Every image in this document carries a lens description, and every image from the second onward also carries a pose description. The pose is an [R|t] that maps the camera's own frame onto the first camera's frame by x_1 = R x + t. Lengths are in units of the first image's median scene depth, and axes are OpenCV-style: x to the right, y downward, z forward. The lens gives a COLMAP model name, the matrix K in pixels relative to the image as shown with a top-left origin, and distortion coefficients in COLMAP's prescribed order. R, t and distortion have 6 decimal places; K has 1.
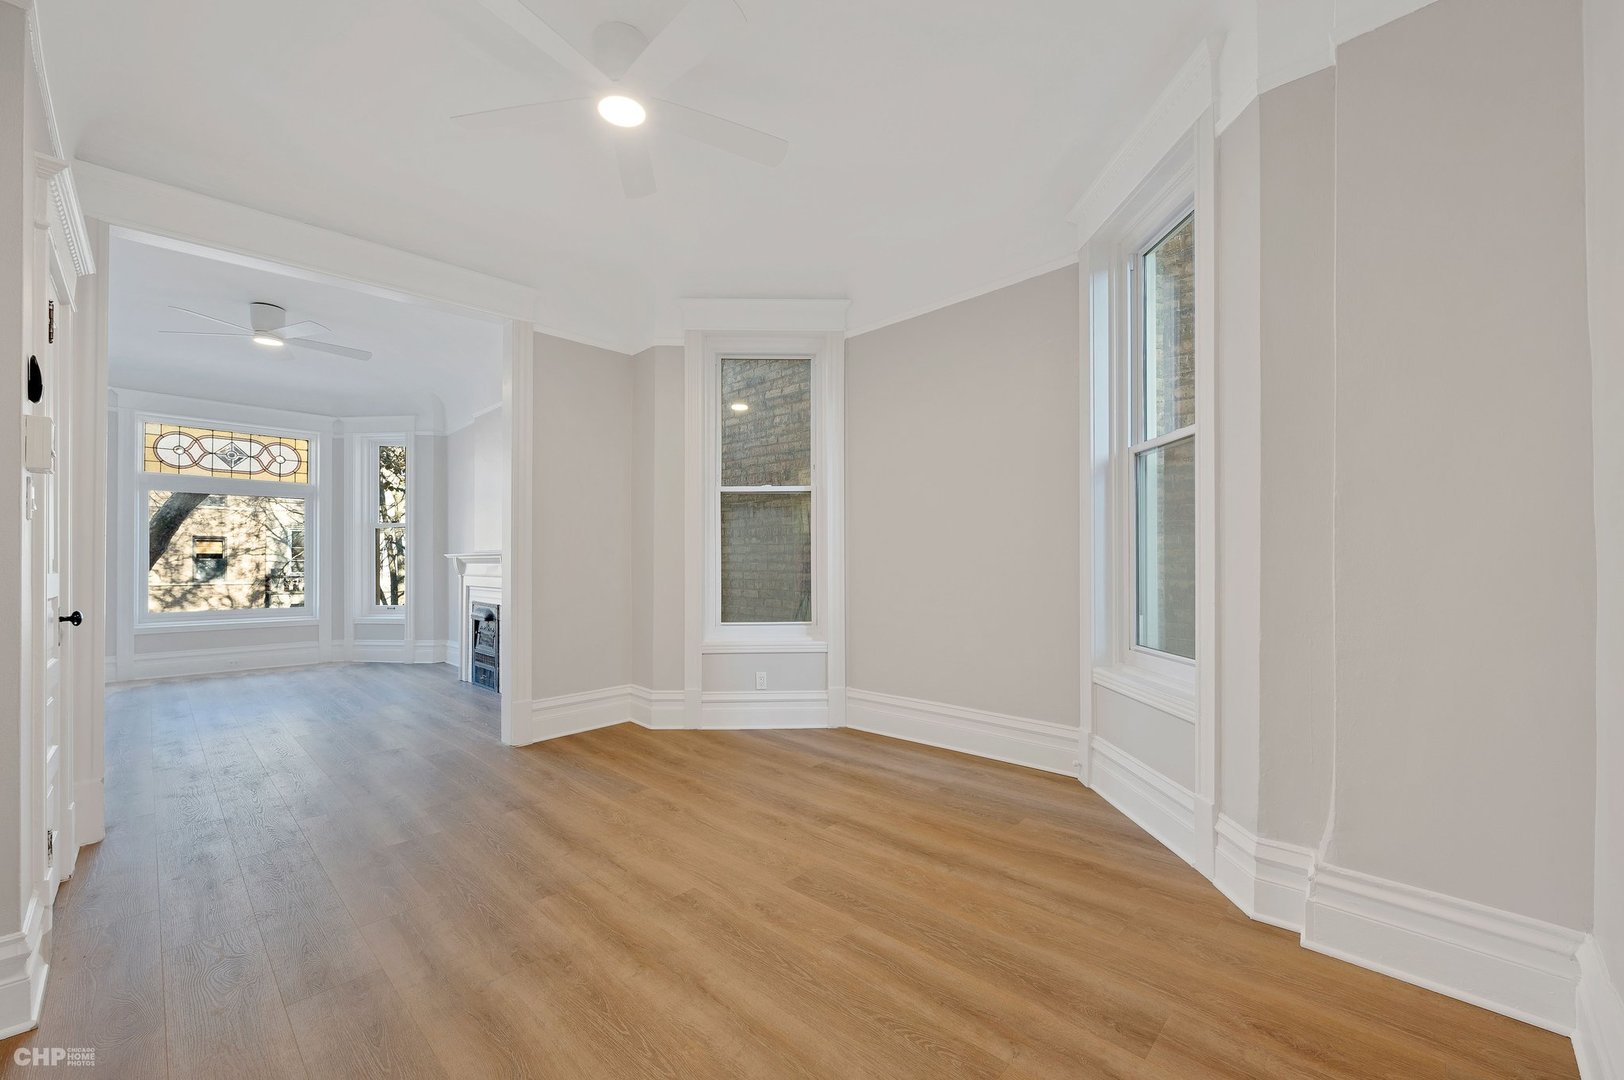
lens RADIAL K [[645.8, 0, 818.7], [0, 645.8, 564.8], [0, 0, 1]] dist [-0.003634, 0.000555]
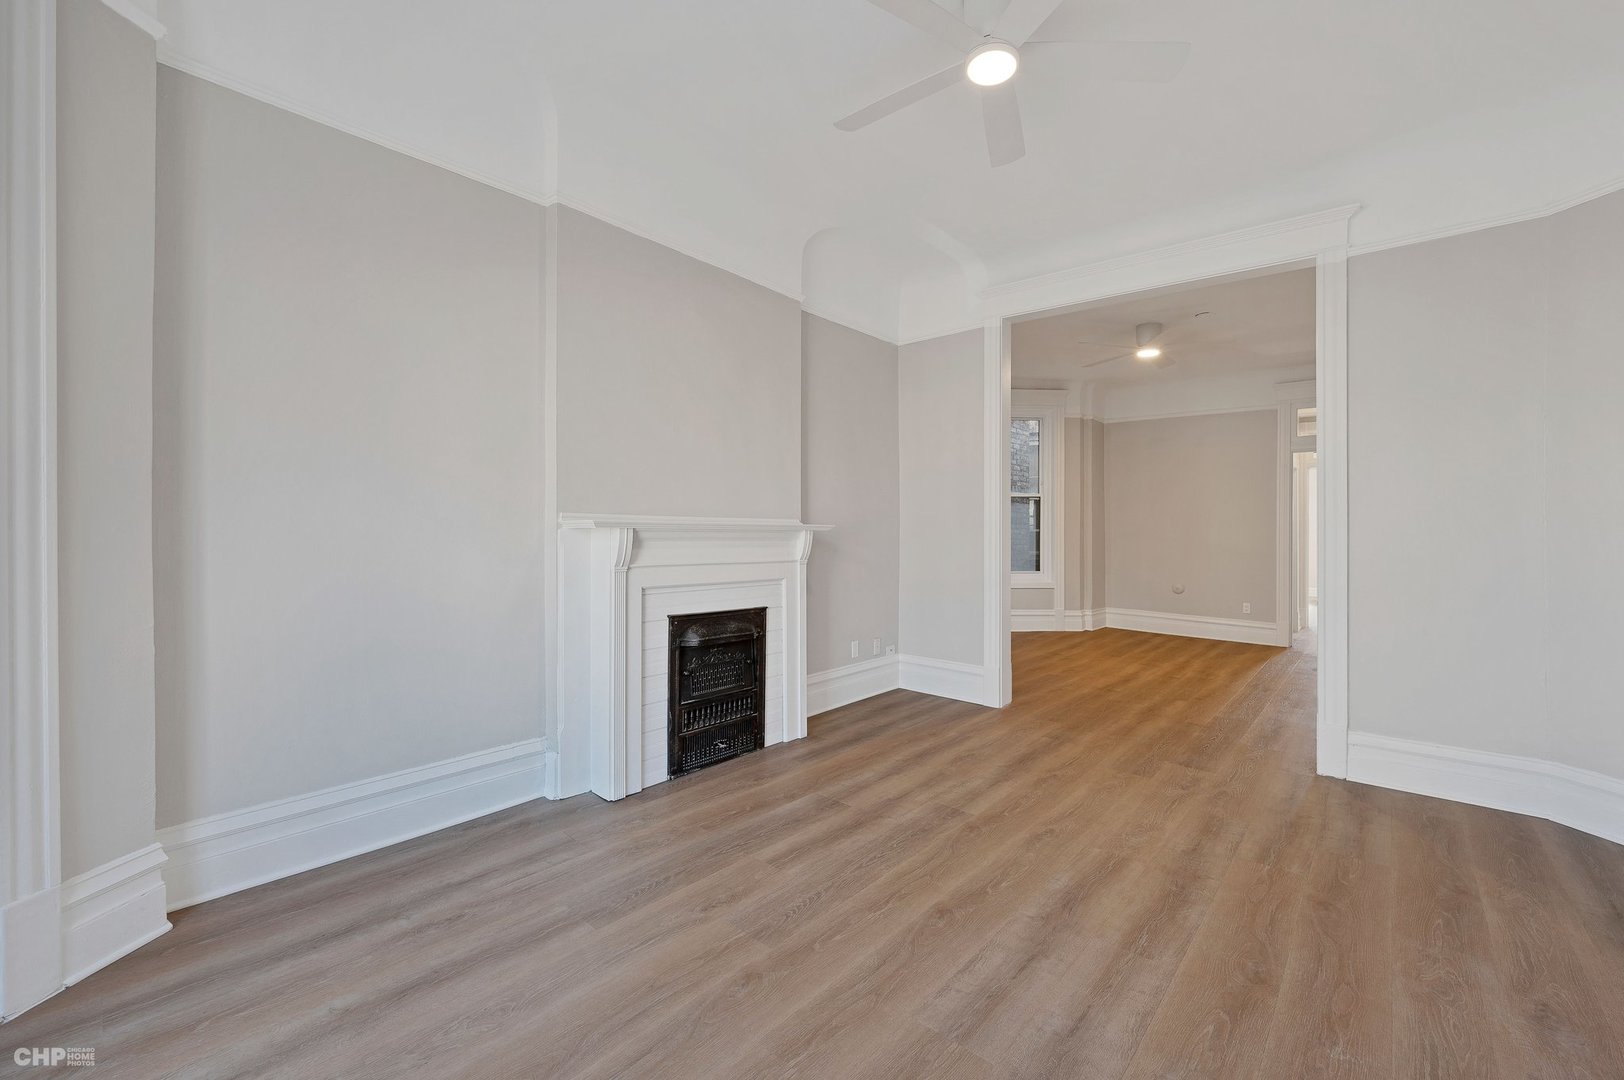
lens RADIAL K [[645.8, 0, 821.6], [0, 645.8, 536.0], [0, 0, 1]] dist [-0.003634, 0.000555]
pose [[-0.043297, 0.005401, 0.999048, -1.645452], [0.002081, 0.999984, -0.005315, -0.005201], [-0.999060, 0.001849, -0.043307, 1.423710]]
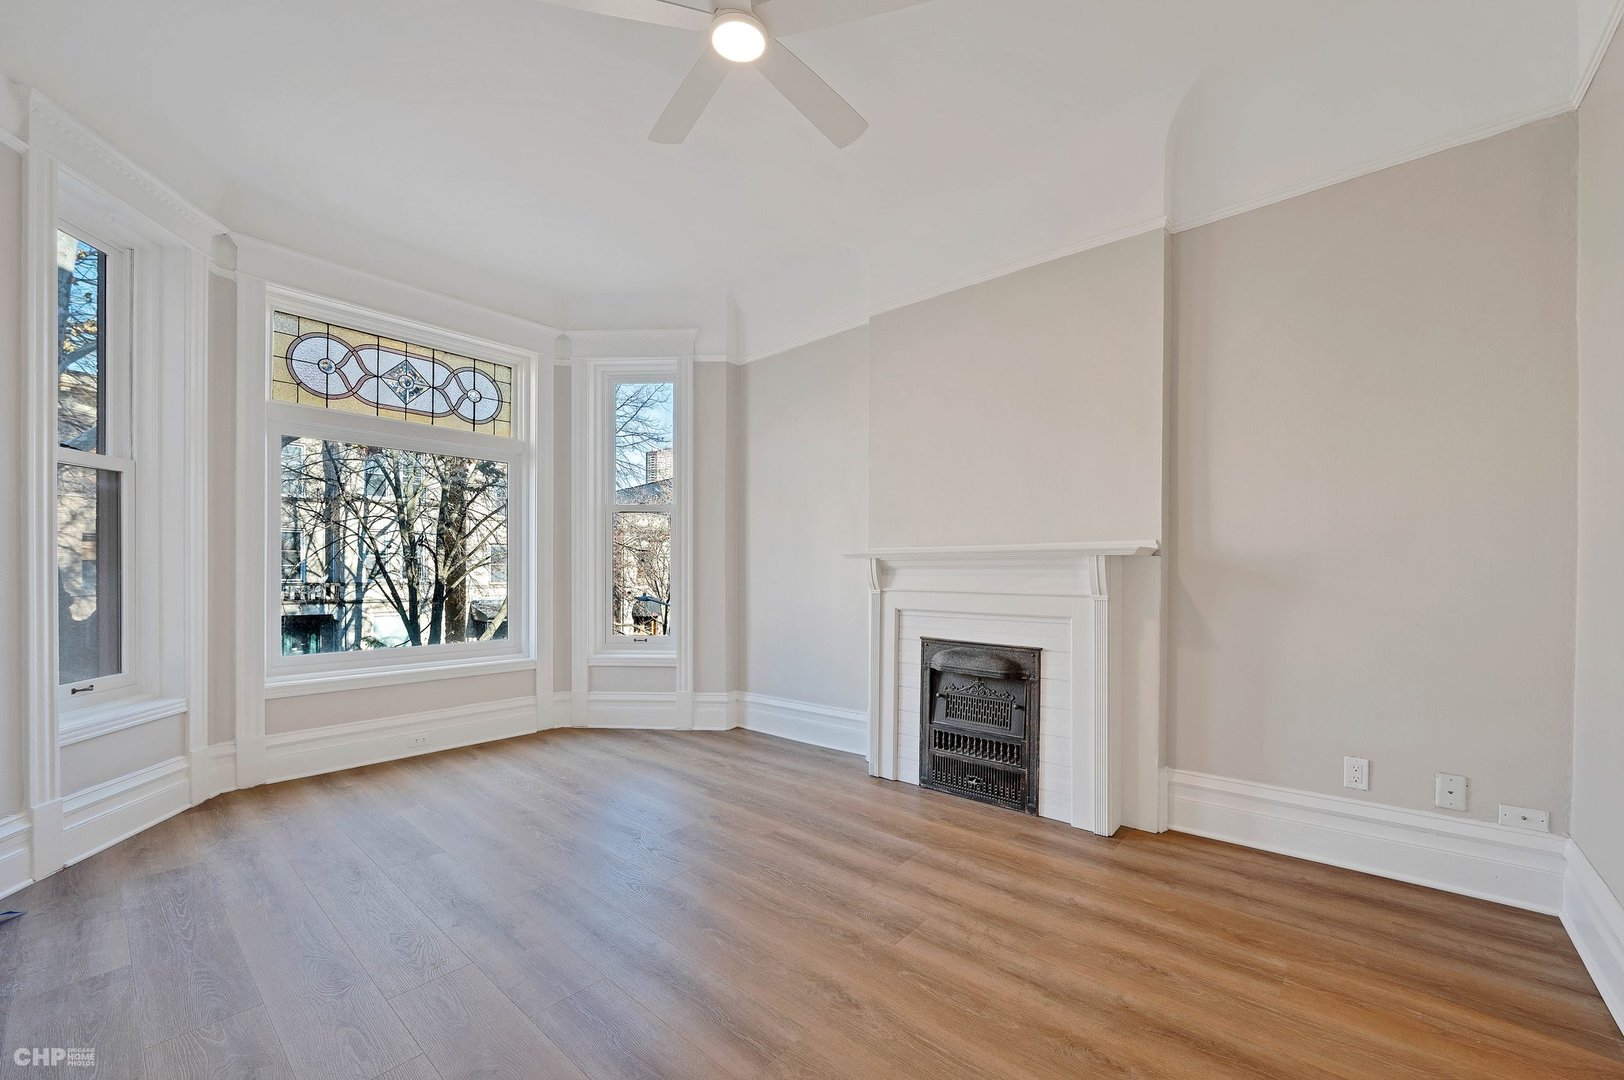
lens RADIAL K [[645.8, 0, 820.7], [0, 645.8, 572.4], [0, 0, 1]] dist [-0.003634, 0.000555]
pose [[0.998304, 0.005092, 0.057989, -1.031693], [-0.005094, 0.999987, -0.000118, 0.001296], [-0.057989, -0.000178, 0.998317, 0.713569]]
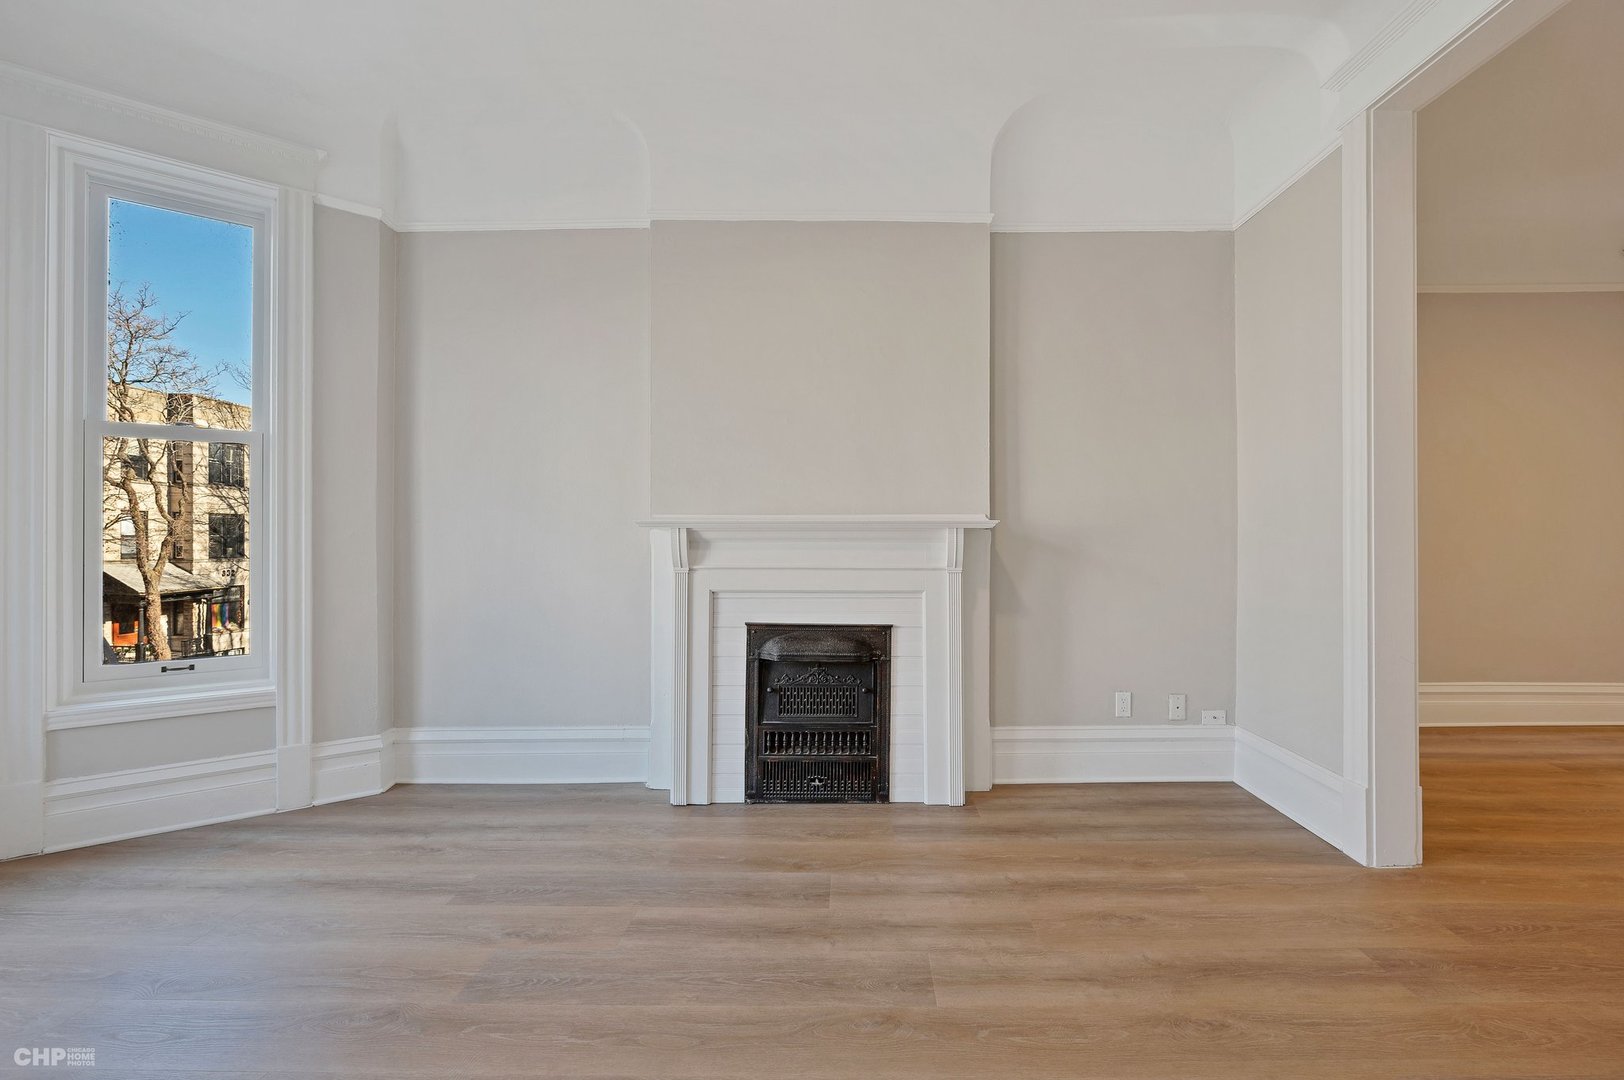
lens RADIAL K [[670.3, 0, 846.0], [0, 670.3, 541.1], [0, 0, 1]] dist [-0.001417, -0.000475]
pose [[0.718113, 0.007547, 0.695886, -1.289803], [-0.001005, 0.999951, -0.009808, 0.002788], [-0.695926, 0.006344, 0.718085, 0.955688]]
